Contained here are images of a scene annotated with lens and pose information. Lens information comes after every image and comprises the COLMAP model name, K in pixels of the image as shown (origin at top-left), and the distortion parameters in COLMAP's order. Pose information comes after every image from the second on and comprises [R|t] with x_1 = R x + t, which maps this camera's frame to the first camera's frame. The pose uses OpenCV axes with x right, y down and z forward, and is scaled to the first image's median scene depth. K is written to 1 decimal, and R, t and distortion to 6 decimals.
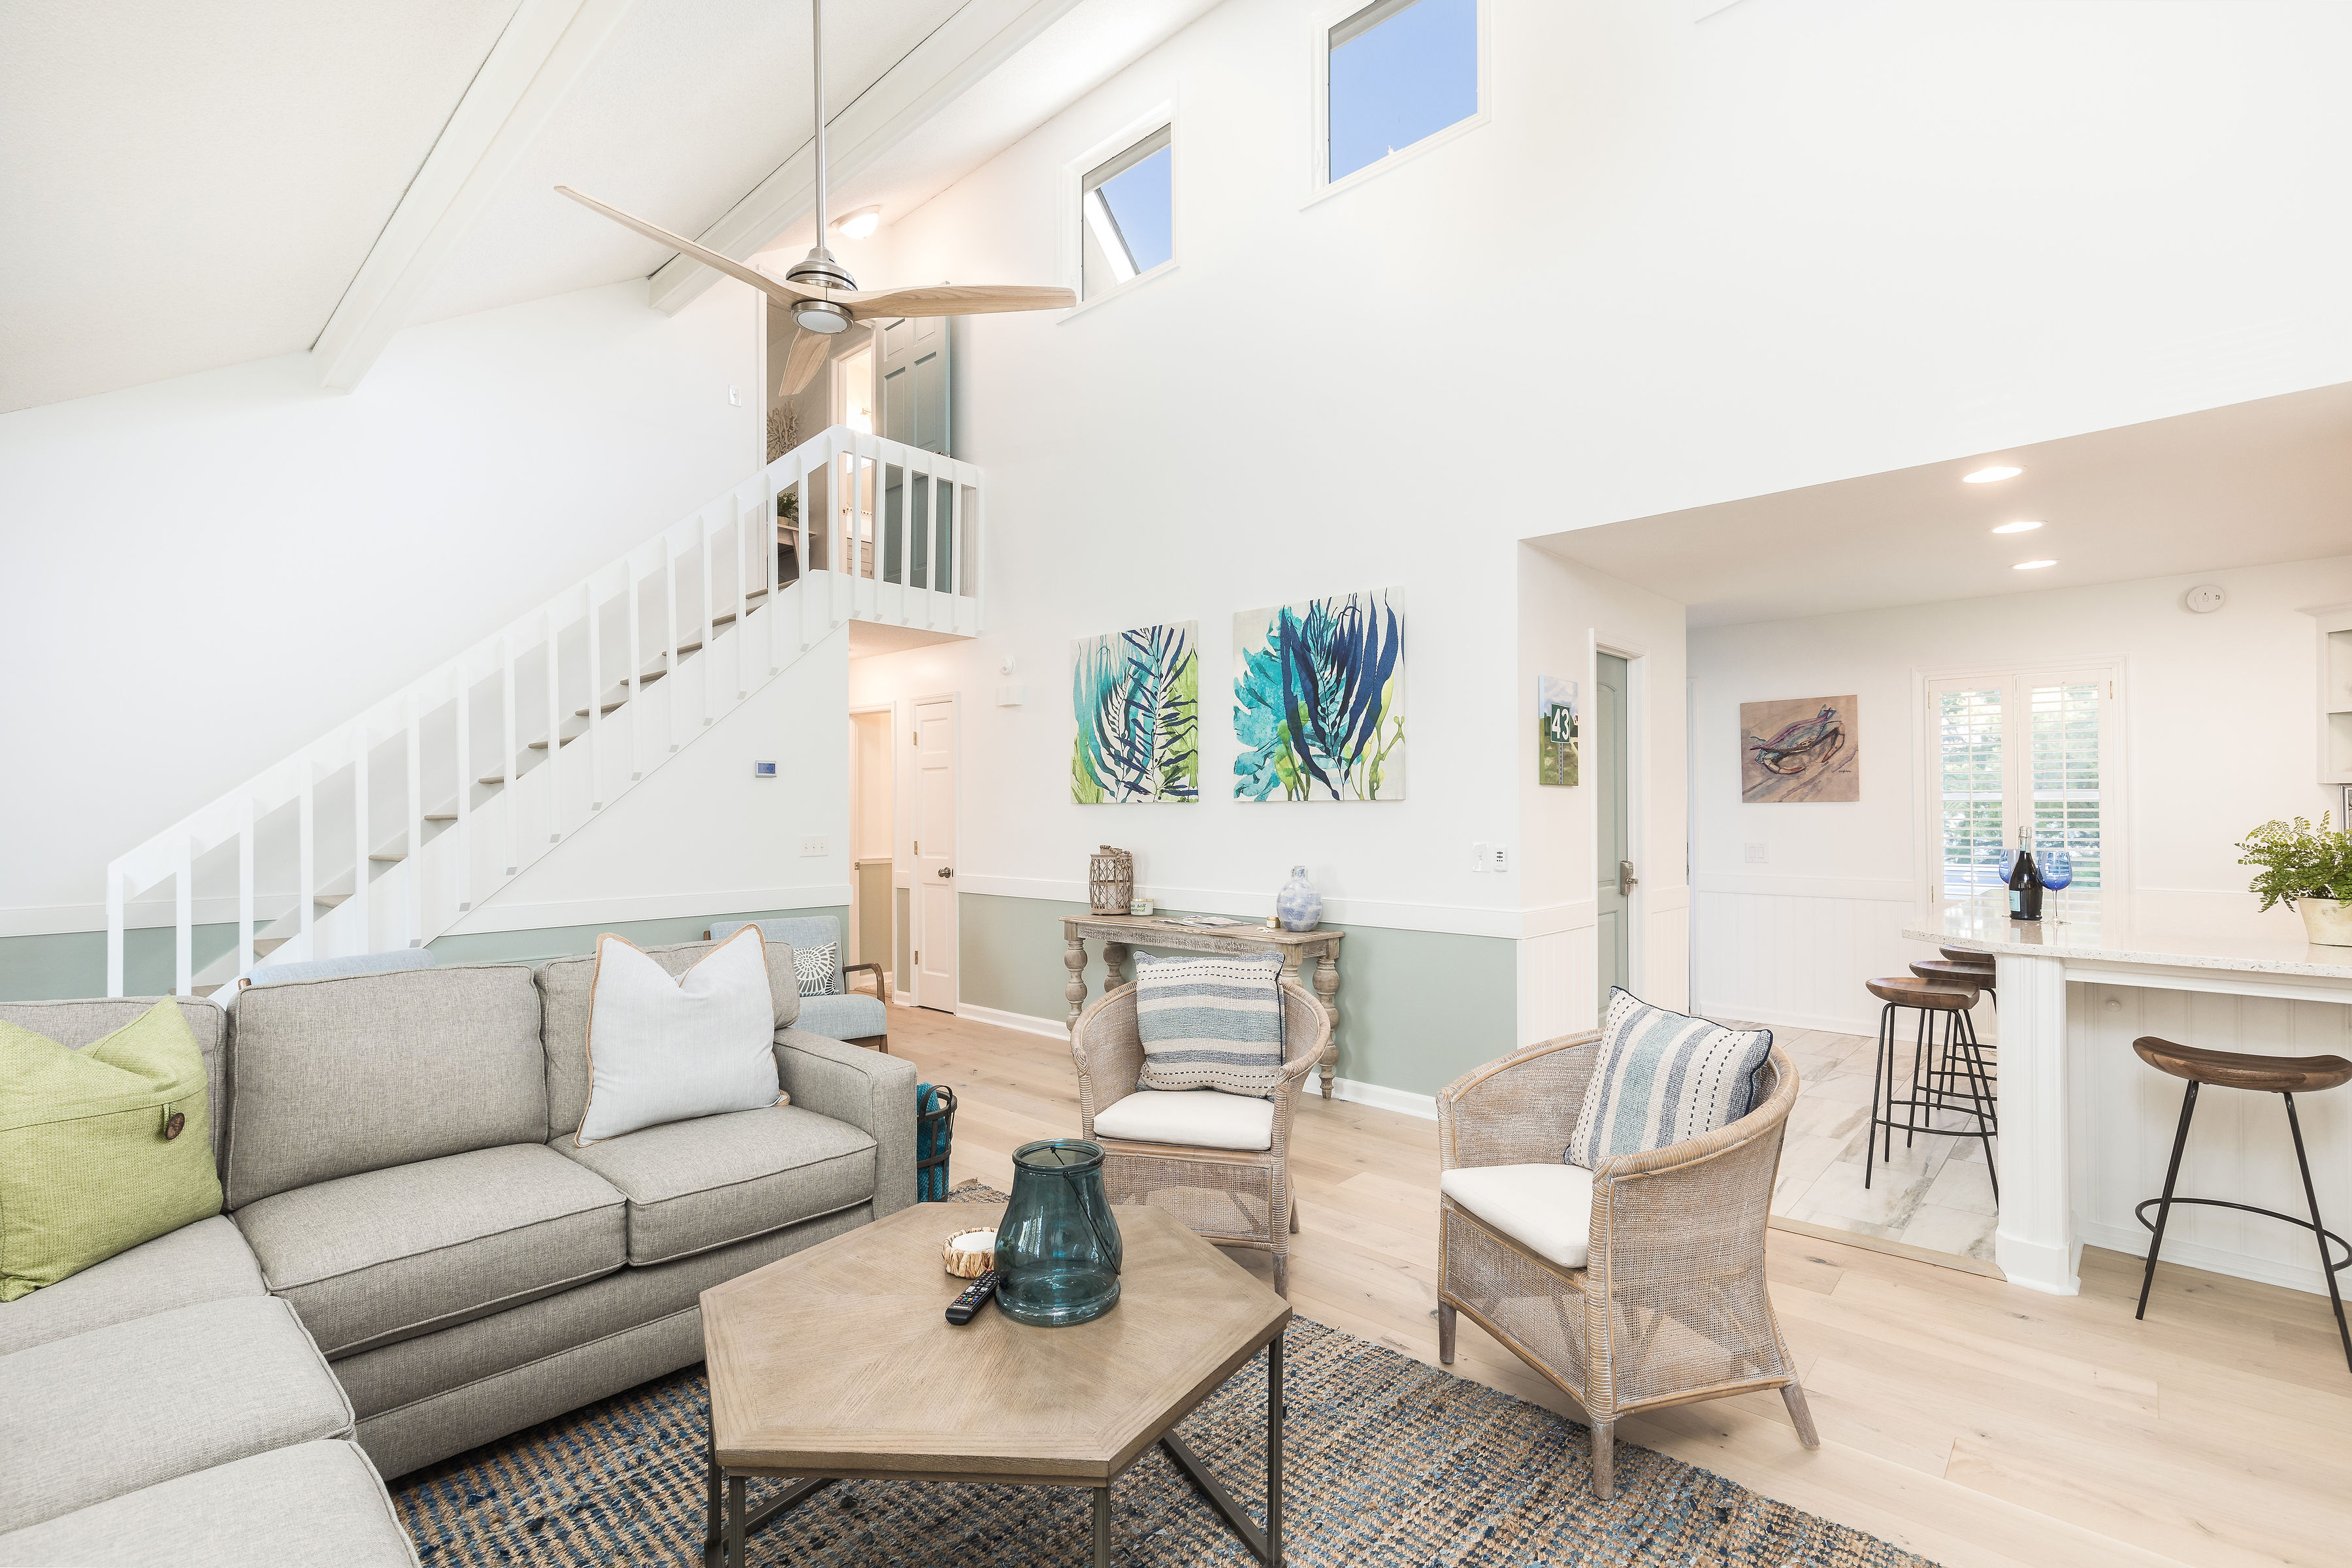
lens RADIAL K [[1054.0, 0, 1176.8], [0, 1054.0, 784.6], [0, 0, 1]] dist [0.000151, -0.000524]
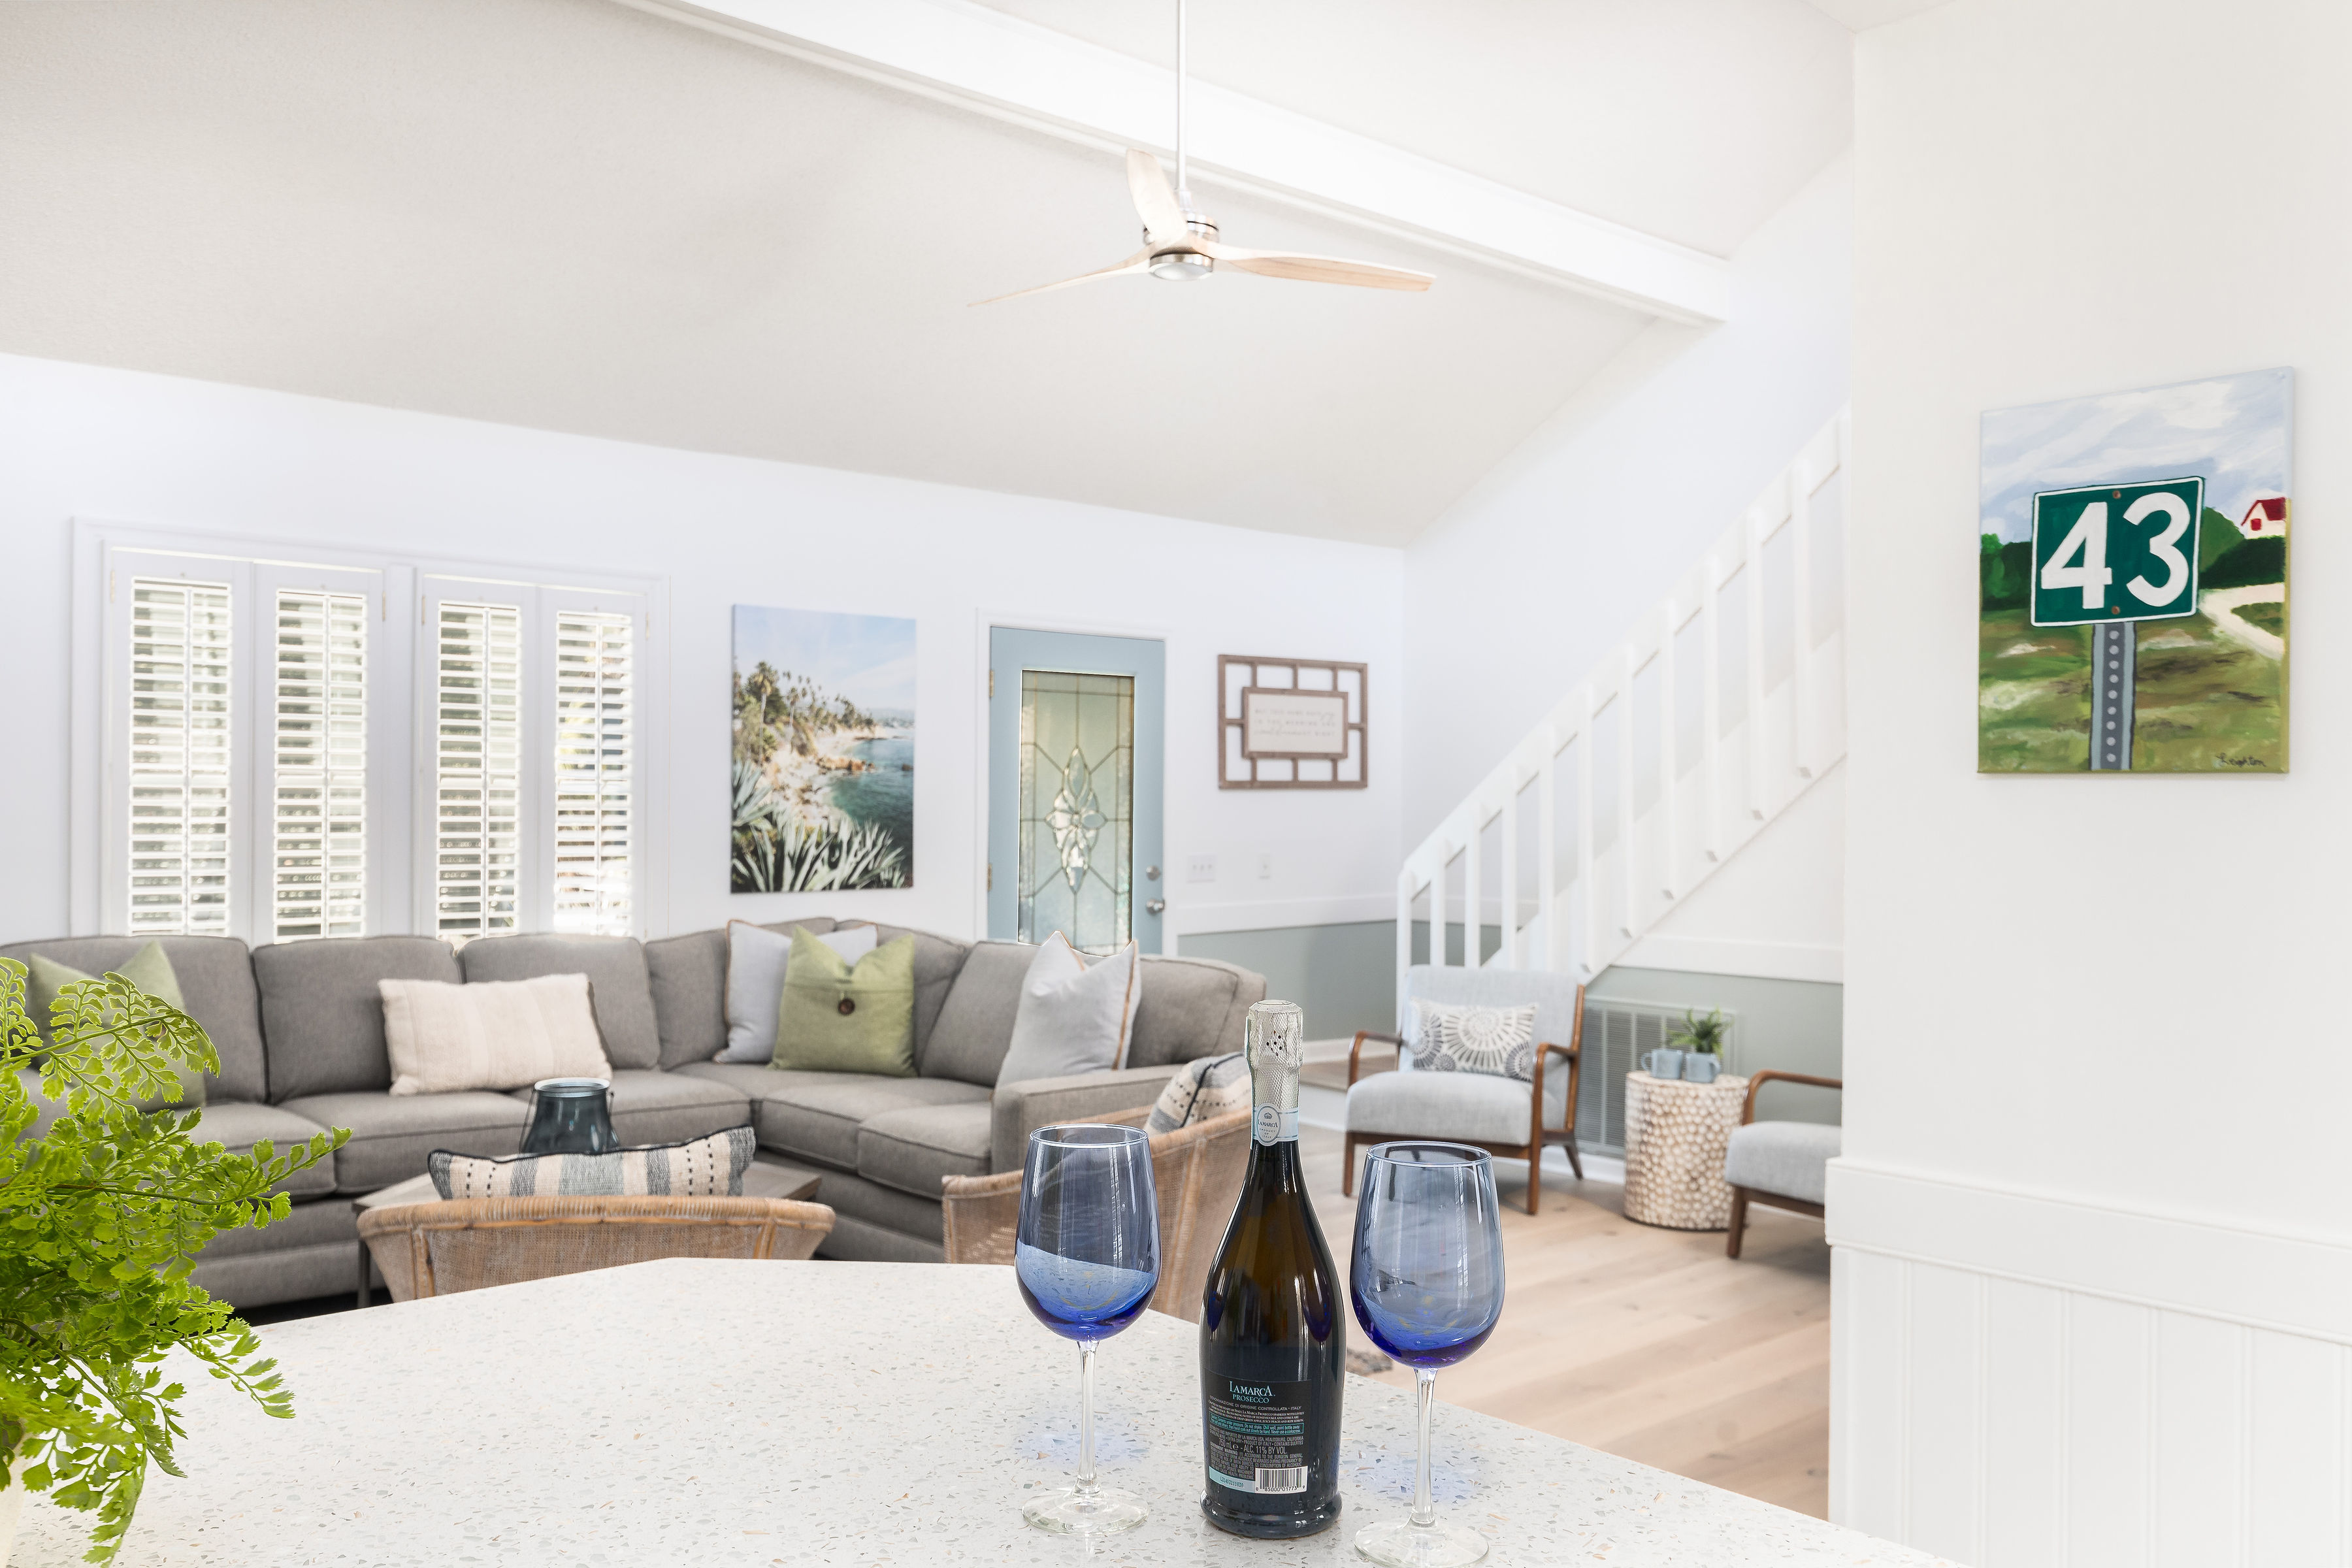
lens RADIAL K [[1891.8, 0, 1189.1], [0, 1891.8, 807.6], [0, 0, 1]] dist [-0.012984, 0.006414]
pose [[-0.079779, 0.008002, -0.996780, 0.781871], [0.015685, 0.999854, 0.006771, 0.001178], [0.996689, -0.015094, -0.079893, 0.710158]]
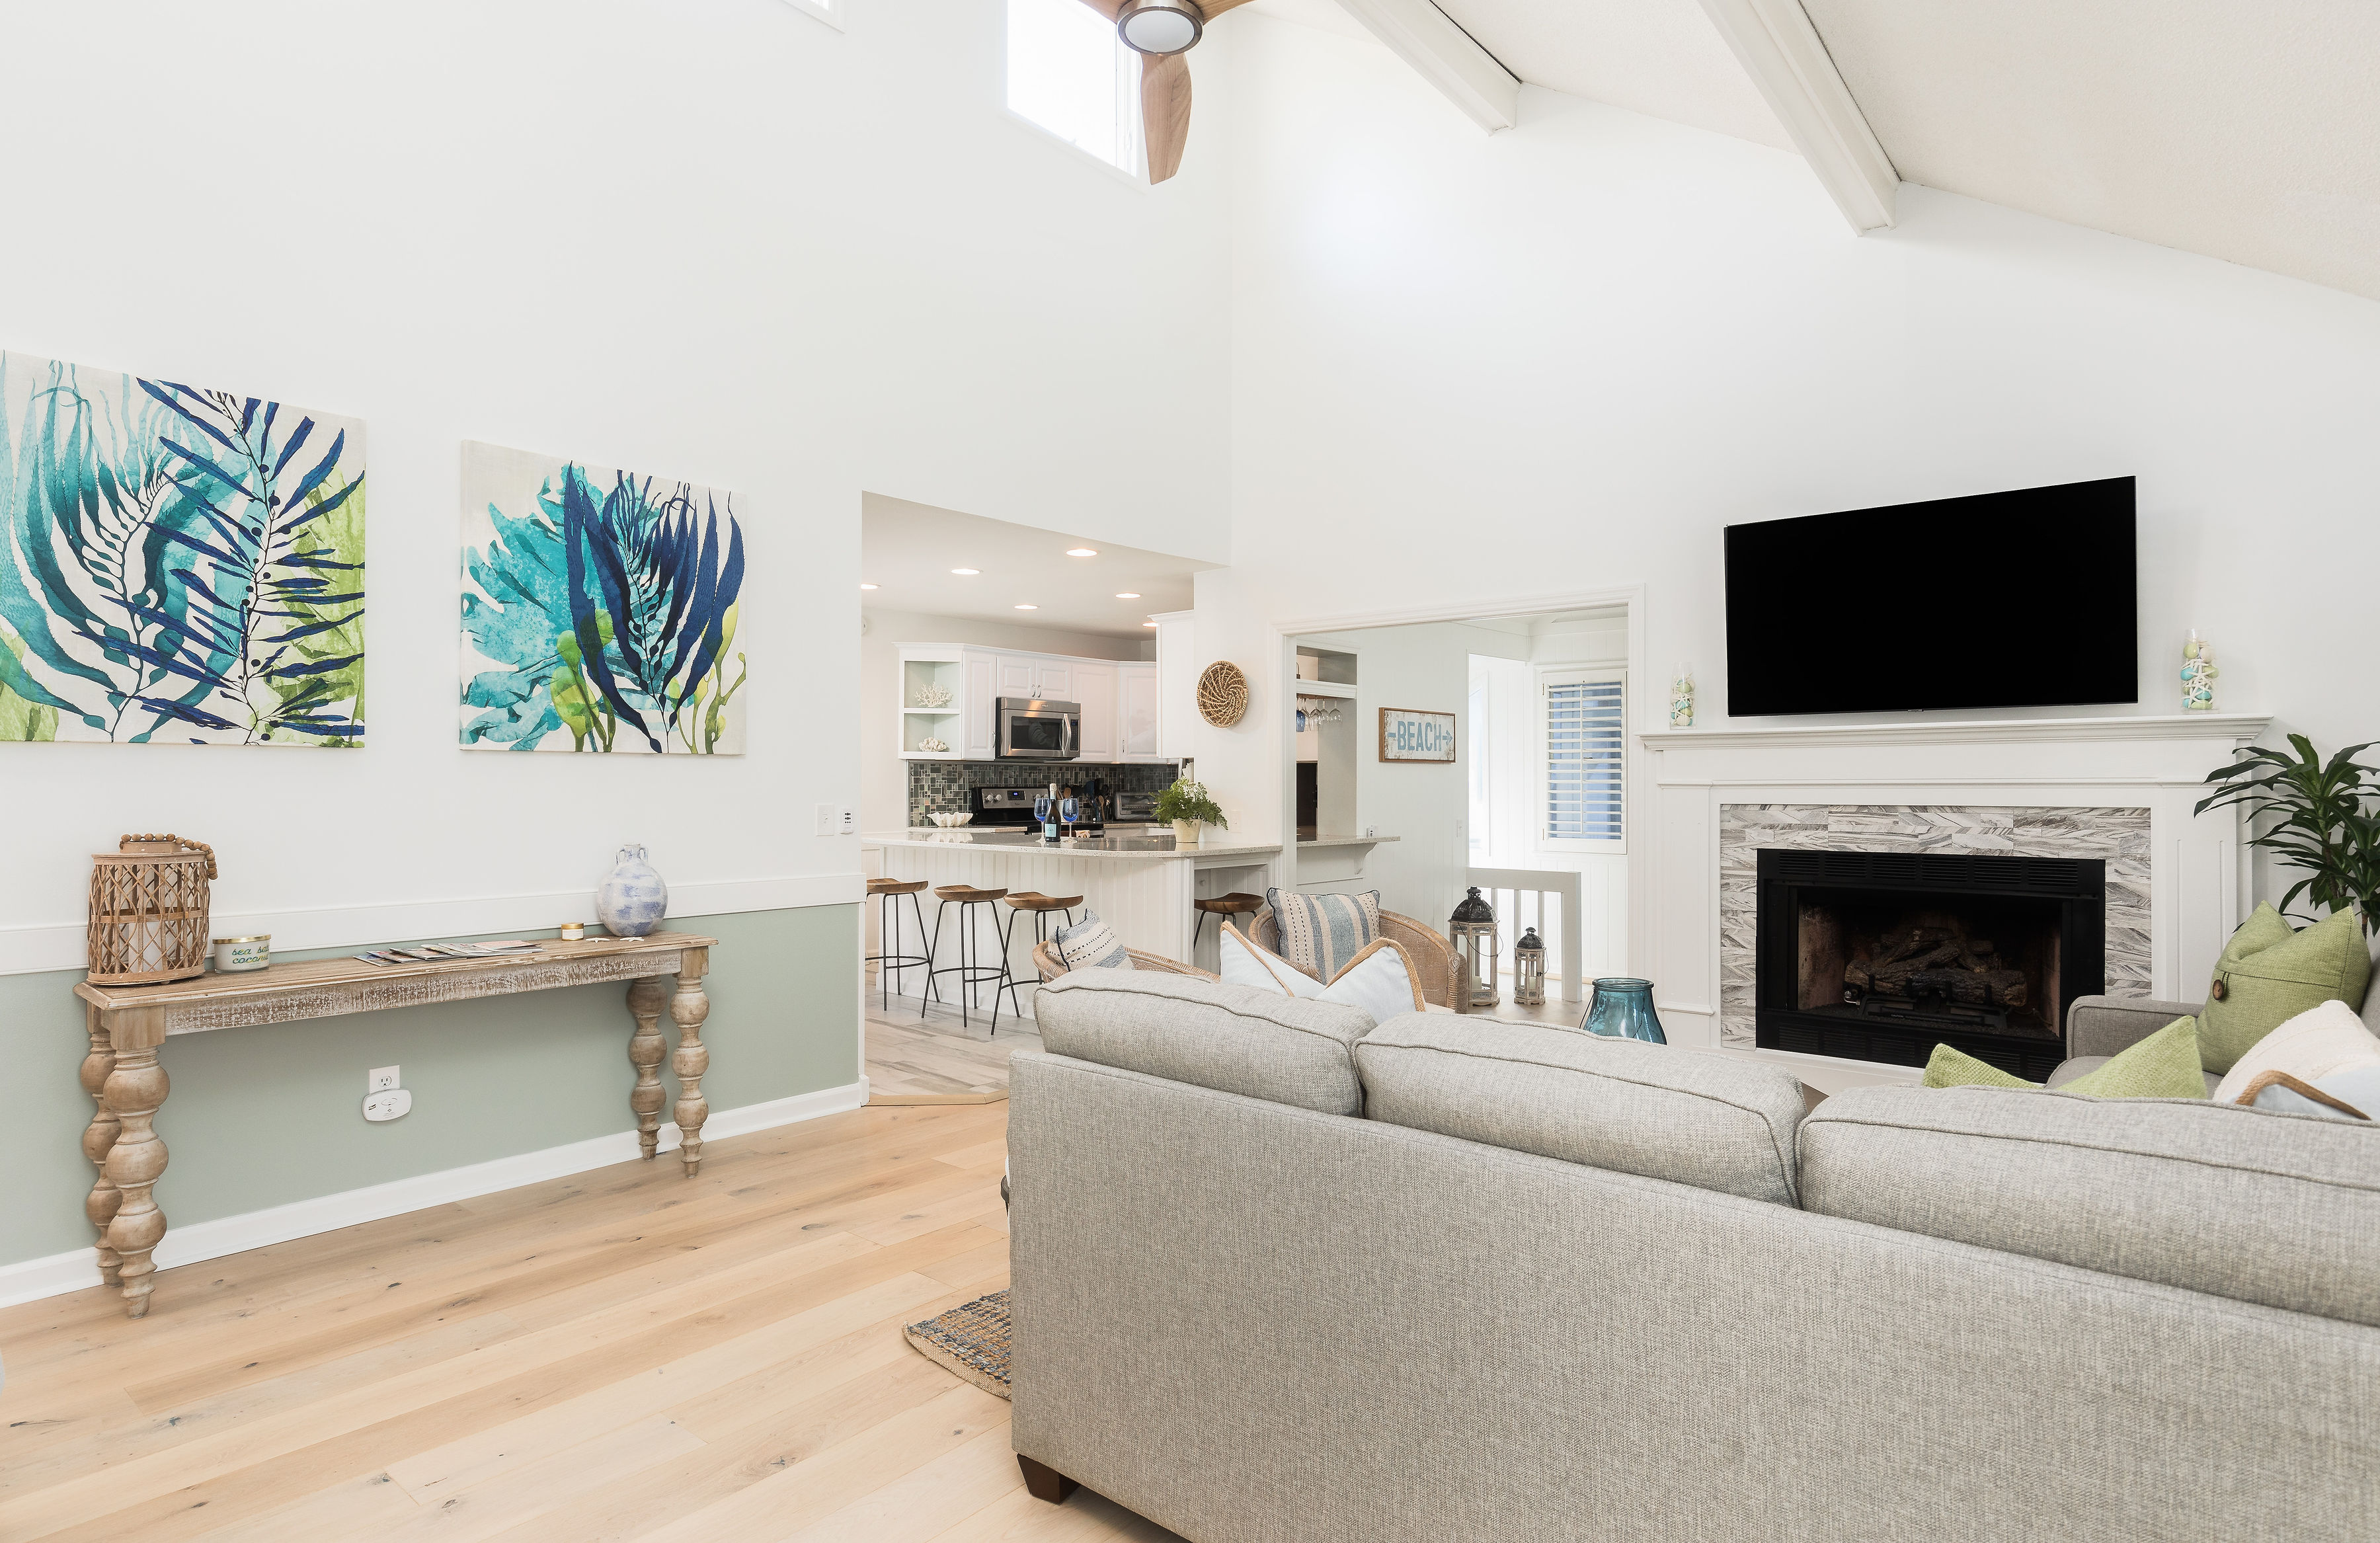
lens RADIAL K [[1261.0, 0, 1156.3], [0, 1261.0, 777.4], [0, 0, 1]] dist [0.005020, 0.000114]
pose [[-0.025233, 0.007746, 0.999652, -0.708520], [-0.026035, 0.999626, -0.008403, 0.028891], [-0.999343, -0.026238, -0.025022, 0.637285]]
